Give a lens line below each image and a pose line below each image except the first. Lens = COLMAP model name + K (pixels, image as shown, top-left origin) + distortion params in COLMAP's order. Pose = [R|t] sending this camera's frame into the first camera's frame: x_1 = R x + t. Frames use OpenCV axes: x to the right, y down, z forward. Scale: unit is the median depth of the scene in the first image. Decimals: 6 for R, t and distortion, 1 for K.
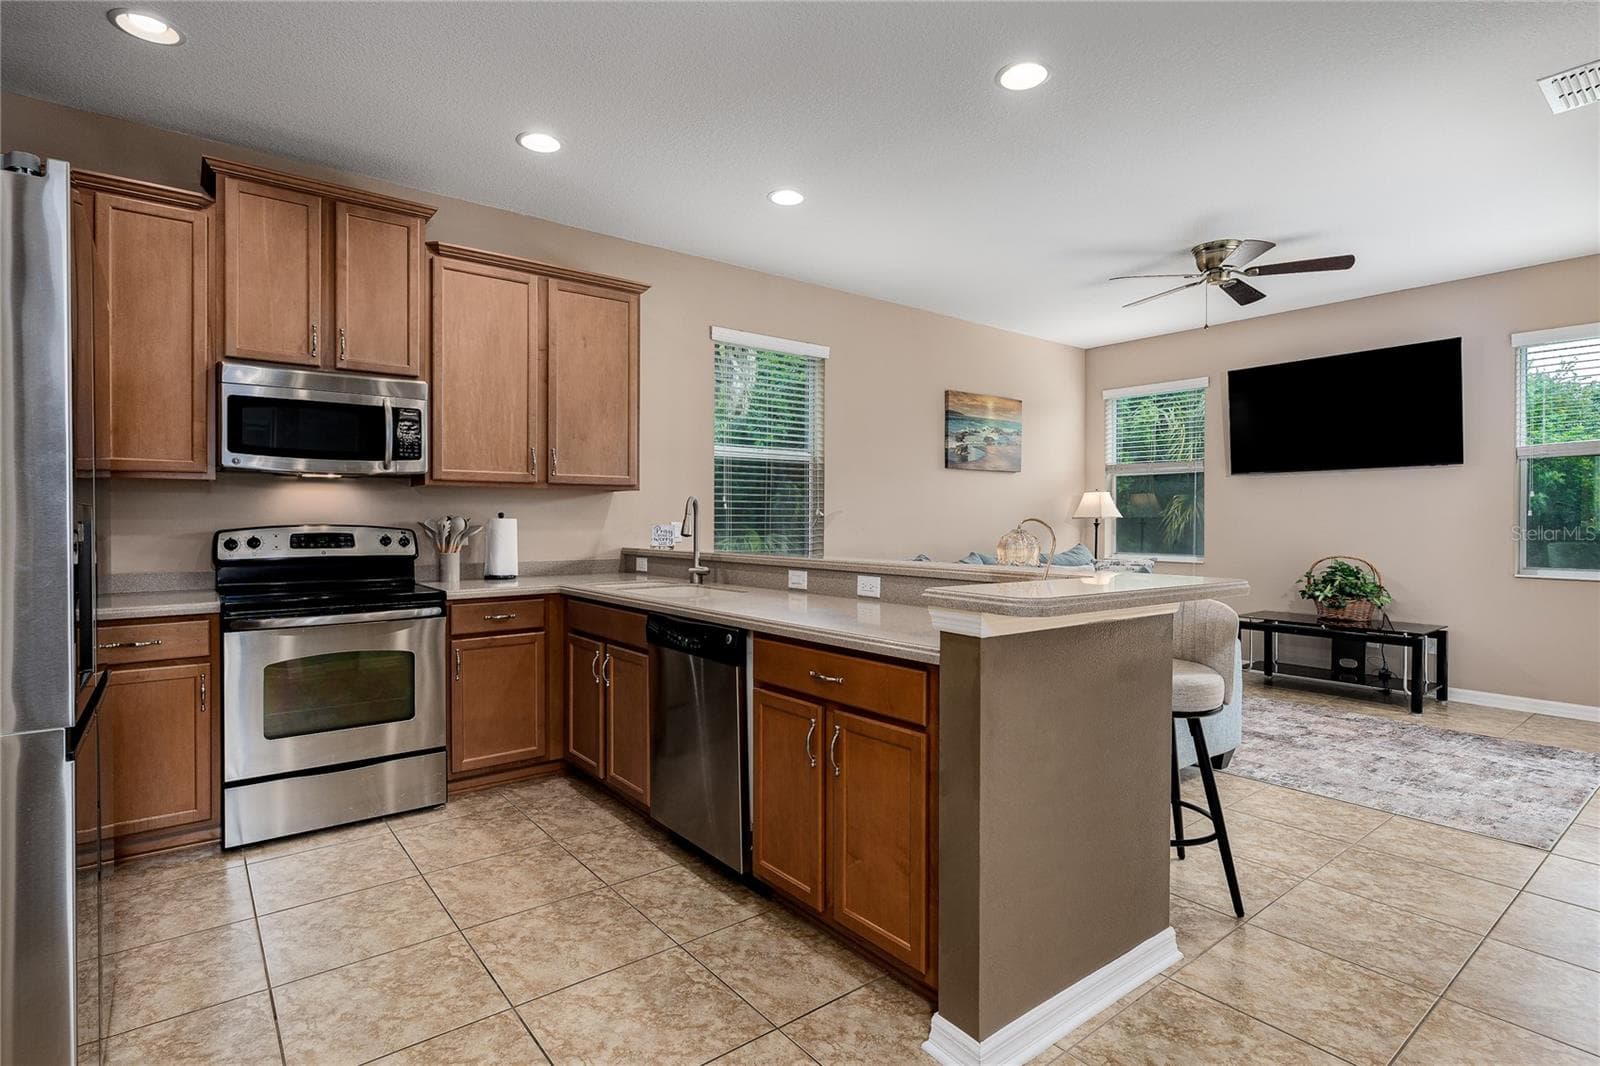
lens RADIAL K [[786.1, 0, 792.9], [0, 786.1, 527.4], [0, 0, 1]] dist [0.000848, 0.000009]
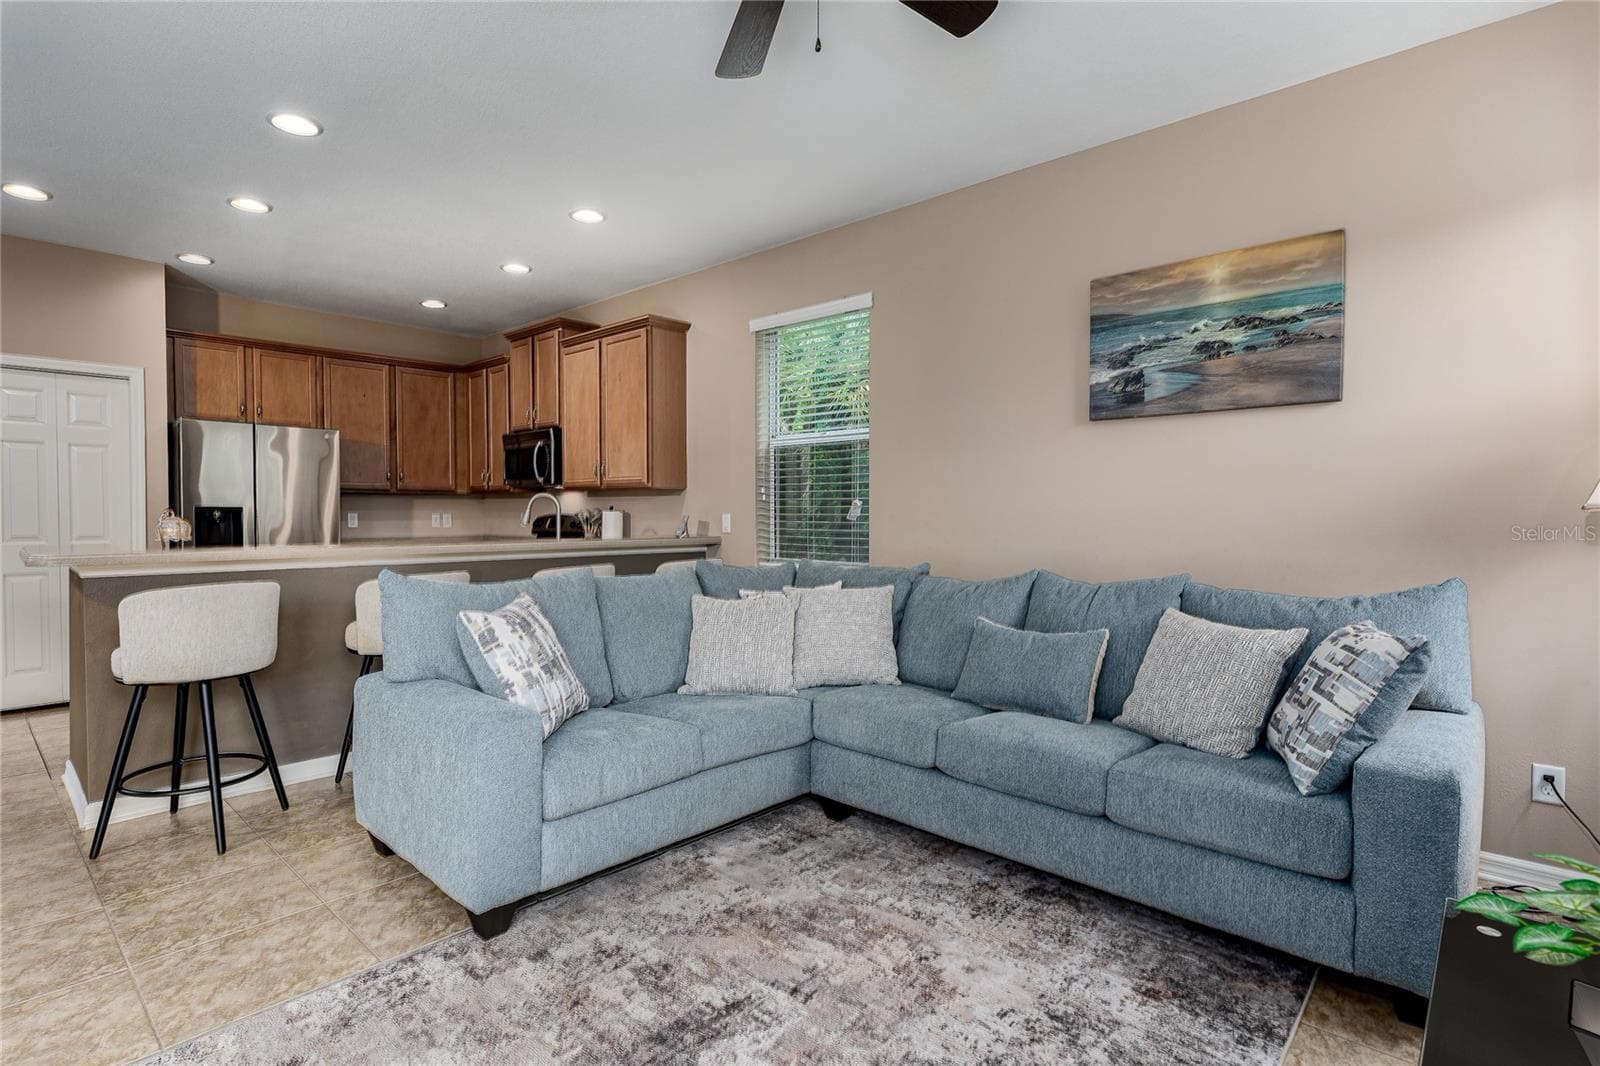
lens RADIAL K [[786.1, 0, 792.9], [0, 786.1, 527.4], [0, 0, 1]] dist [0.000848, 0.000009]
pose [[0.171519, 0.021848, -0.984939, 1.128107], [-0.009275, 0.999746, 0.020561, -0.013649], [0.985137, 0.005609, 0.171678, 1.096248]]
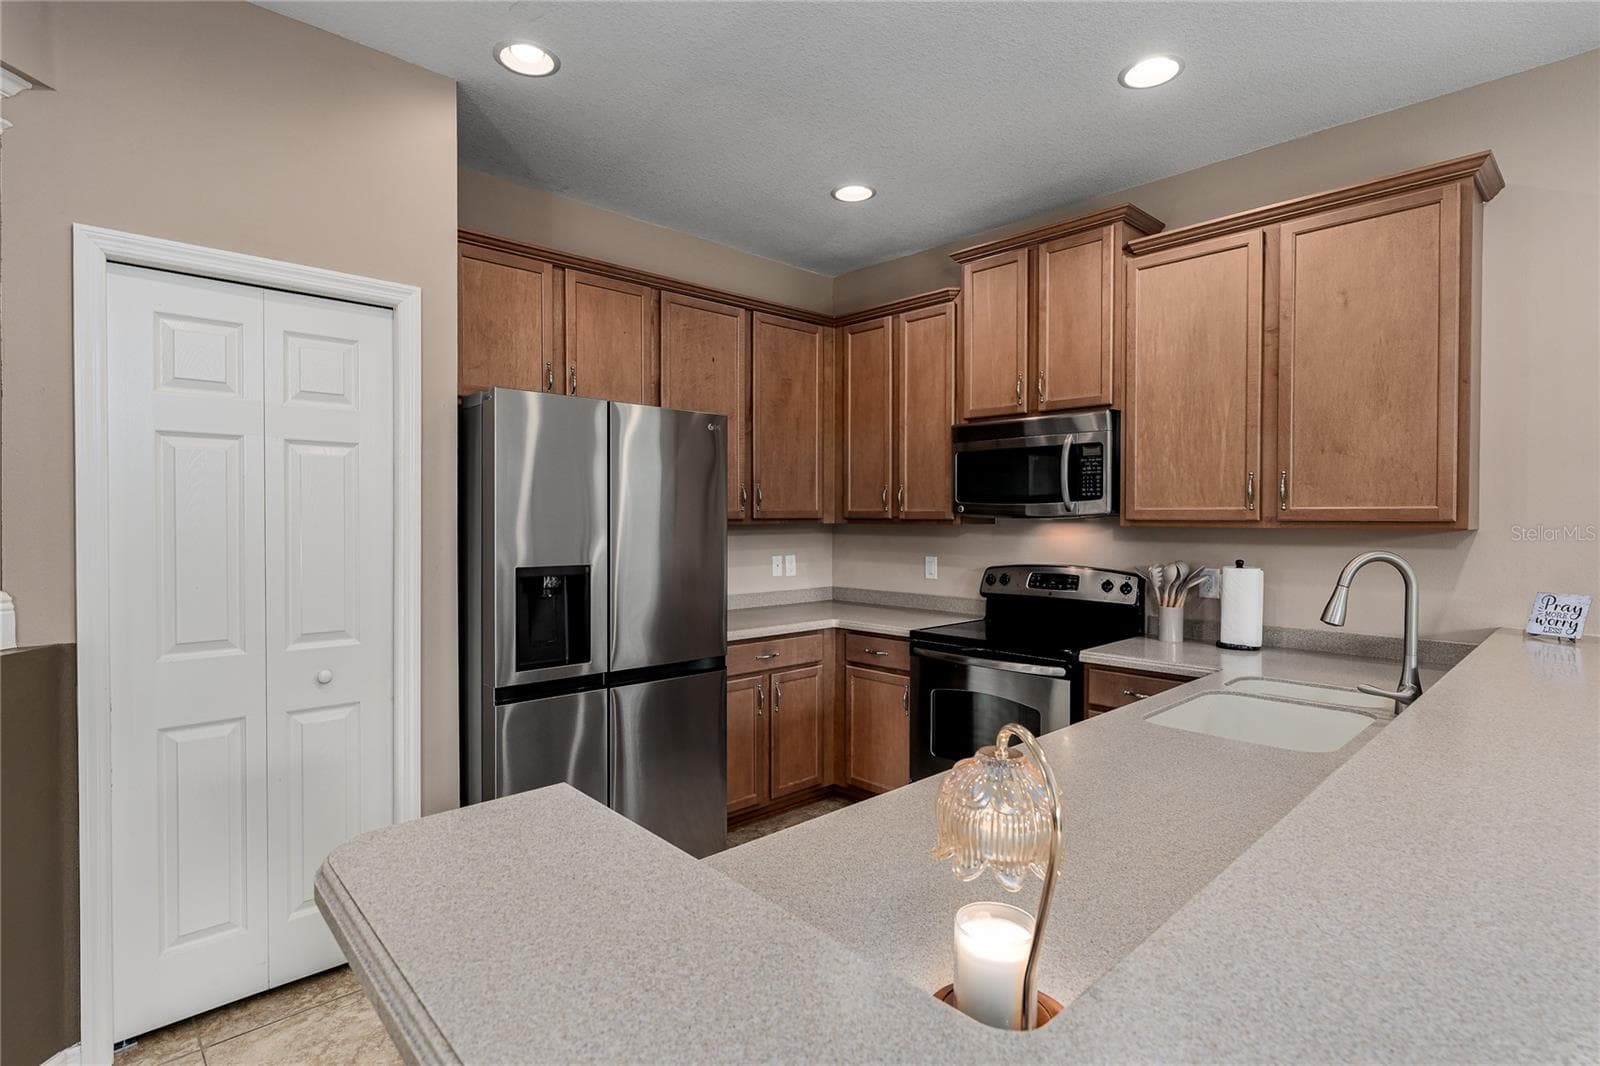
lens RADIAL K [[796.9, 0, 800.0], [0, 796.9, 533.0], [0, 0, 1]] dist [-0.004158, -0.000706]
pose [[0.098568, 0.020919, -0.994910, 0.346743], [-0.010932, 0.999741, 0.019938, -0.055715], [0.995070, 0.008911, 0.098772, 0.515251]]
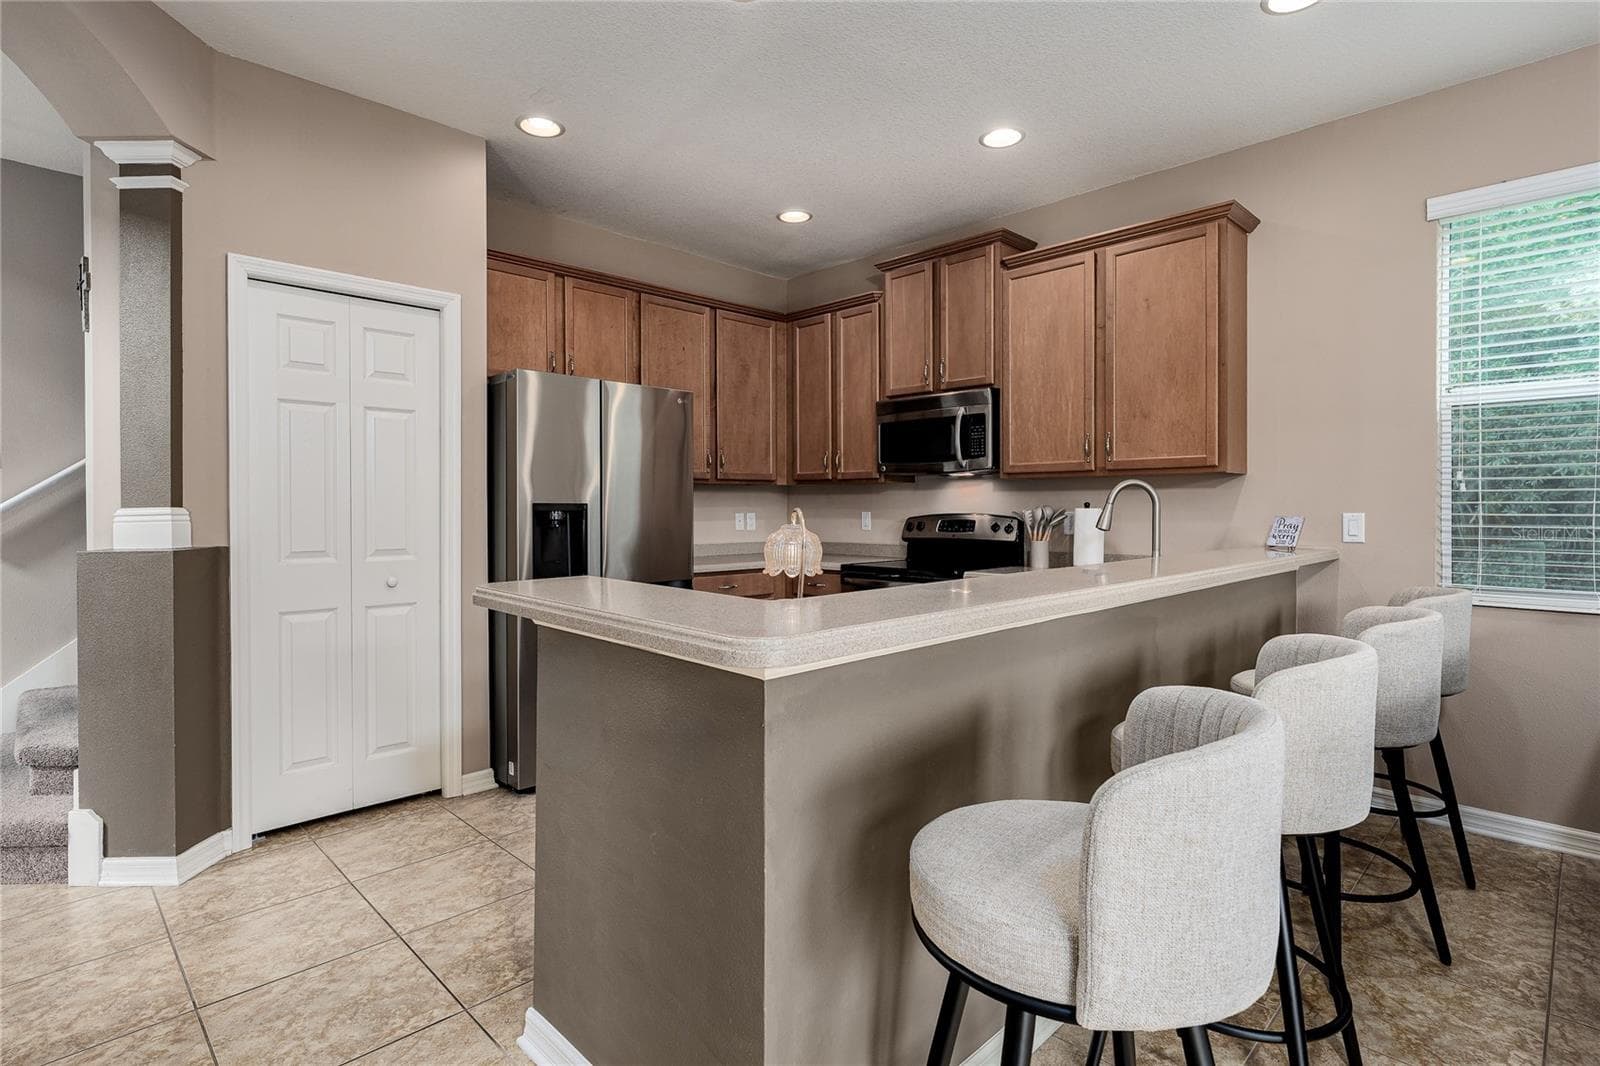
lens RADIAL K [[796.9, 0, 801.5], [0, 796.9, 520.4], [0, 0, 1]] dist [-0.005065, -0.000776]
pose [[0.122090, 0.017665, -0.992362, 0.576370], [-0.007334, 0.999830, 0.016895, -0.010747], [0.992492, 0.005215, 0.122199, 0.534766]]
